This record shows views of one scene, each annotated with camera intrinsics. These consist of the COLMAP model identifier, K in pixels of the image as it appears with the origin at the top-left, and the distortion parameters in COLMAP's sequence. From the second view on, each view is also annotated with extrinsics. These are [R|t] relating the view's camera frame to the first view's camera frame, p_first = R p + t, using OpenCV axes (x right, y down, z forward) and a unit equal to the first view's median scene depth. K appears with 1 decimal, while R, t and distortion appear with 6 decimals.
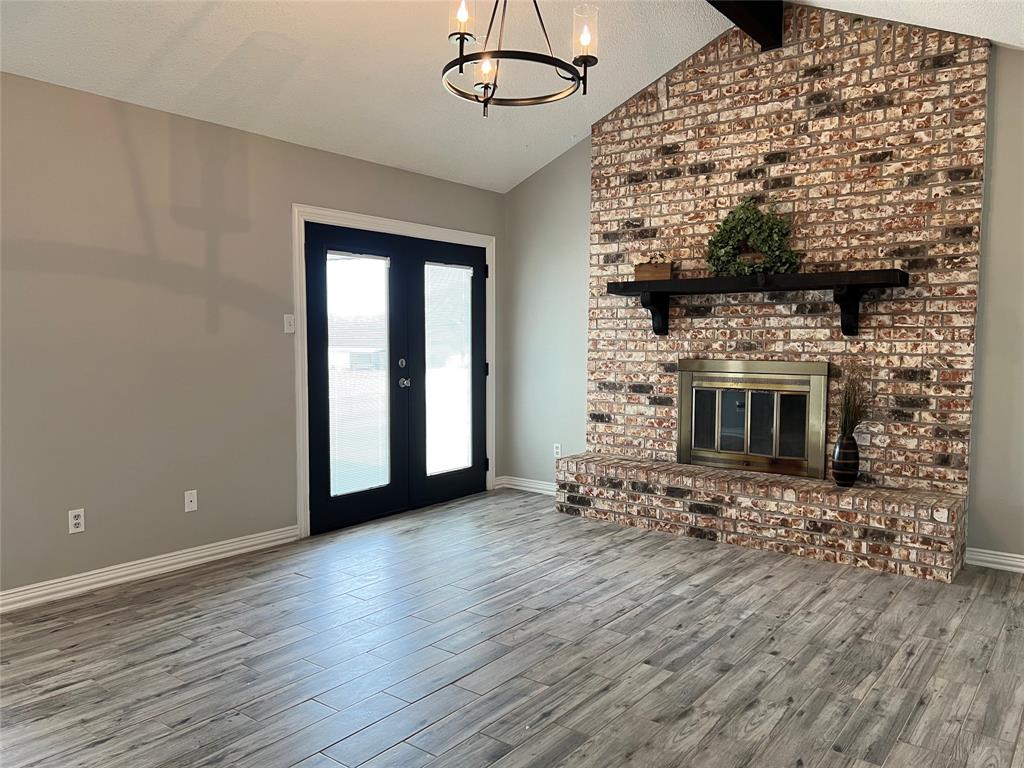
lens RADIAL K [[770.3, 0, 506.0], [0, 770.3, 388.6], [0, 0, 1]] dist [0.056016, -0.066354]
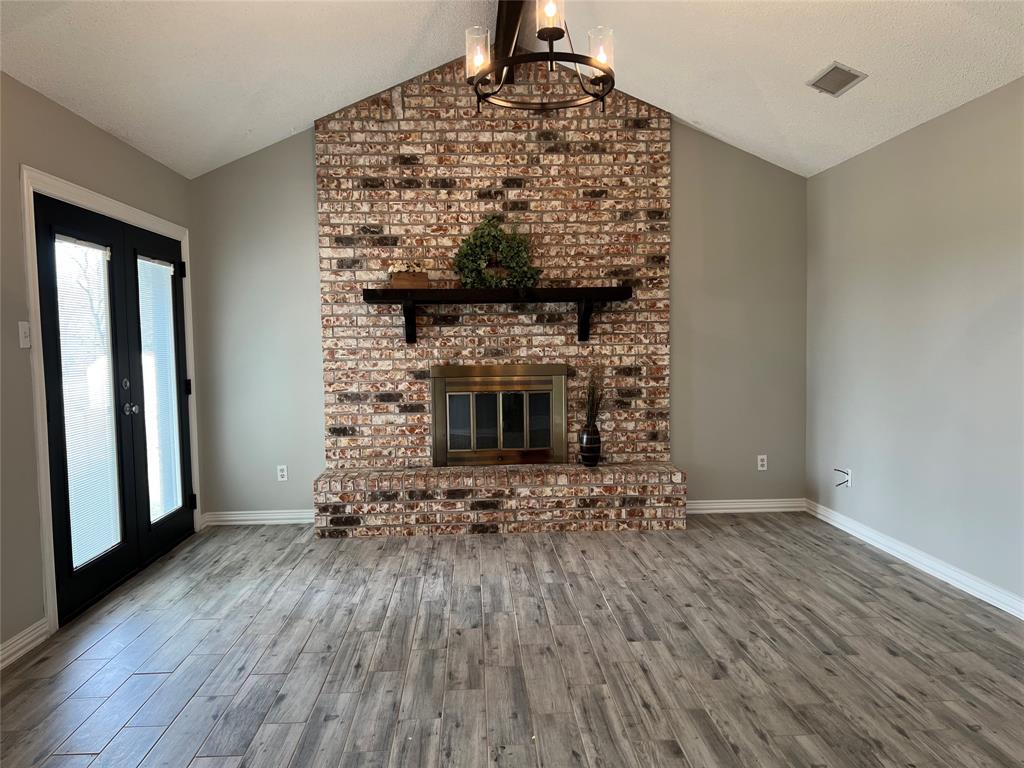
lens RADIAL K [[765.0, 0, 511.6], [0, 765.0, 390.6], [0, 0, 1]] dist [0.108066, -0.198288]
pose [[0.753912, -0.057340, 0.654469, -0.399558], [0.063005, 0.997903, 0.014852, -0.015449], [-0.653948, 0.030038, 0.755943, 0.173466]]
